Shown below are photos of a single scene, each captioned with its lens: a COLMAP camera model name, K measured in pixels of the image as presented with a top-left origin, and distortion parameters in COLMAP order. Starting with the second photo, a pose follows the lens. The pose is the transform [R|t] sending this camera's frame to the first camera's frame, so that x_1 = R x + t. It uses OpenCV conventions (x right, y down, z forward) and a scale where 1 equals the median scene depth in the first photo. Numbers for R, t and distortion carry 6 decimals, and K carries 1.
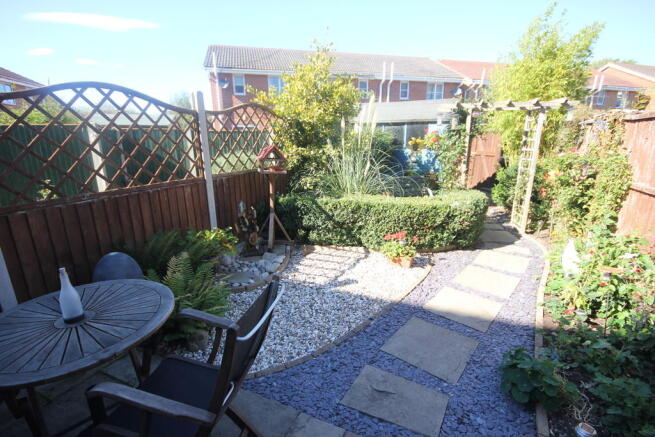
lens RADIAL K [[303.5, 0, 326.9], [0, 303.5, 220.7], [0, 0, 1]] dist [-0.003218, -0.000865]
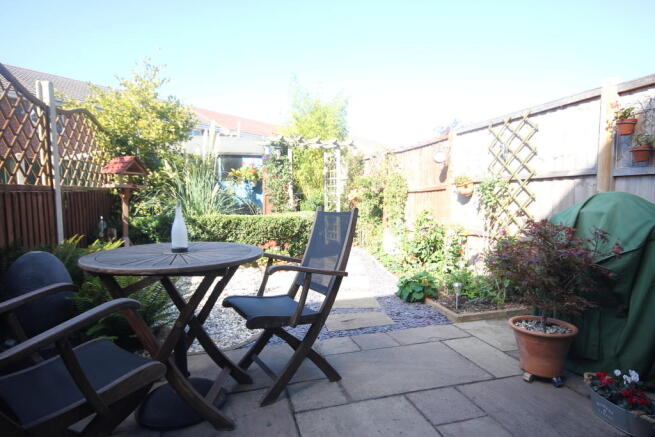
lens RADIAL K [[377.5, 0, 328.5], [0, 377.5, 222.3], [0, 0, 1]] dist [-0.004663, 0.000072]
pose [[0.754909, -0.044529, 0.654316, -0.469518], [0.171125, 0.976504, -0.130978, 0.179522], [-0.633110, 0.210846, 0.744792, -0.135438]]
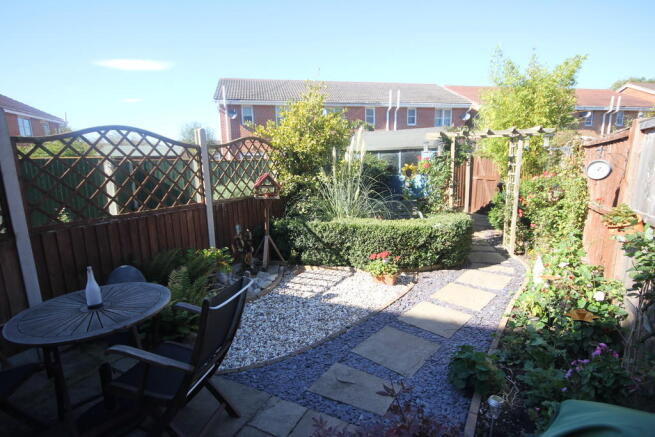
lens RADIAL K [[319.1, 0, 327.2], [0, 319.1, 221.6], [0, 0, 1]] dist [-0.000422, 0.000931]
pose [[0.999202, -0.009181, -0.038869, 0.084508], [0.005687, 0.996009, -0.089067, 0.030801], [0.039531, 0.088775, 0.995267, -0.136807]]
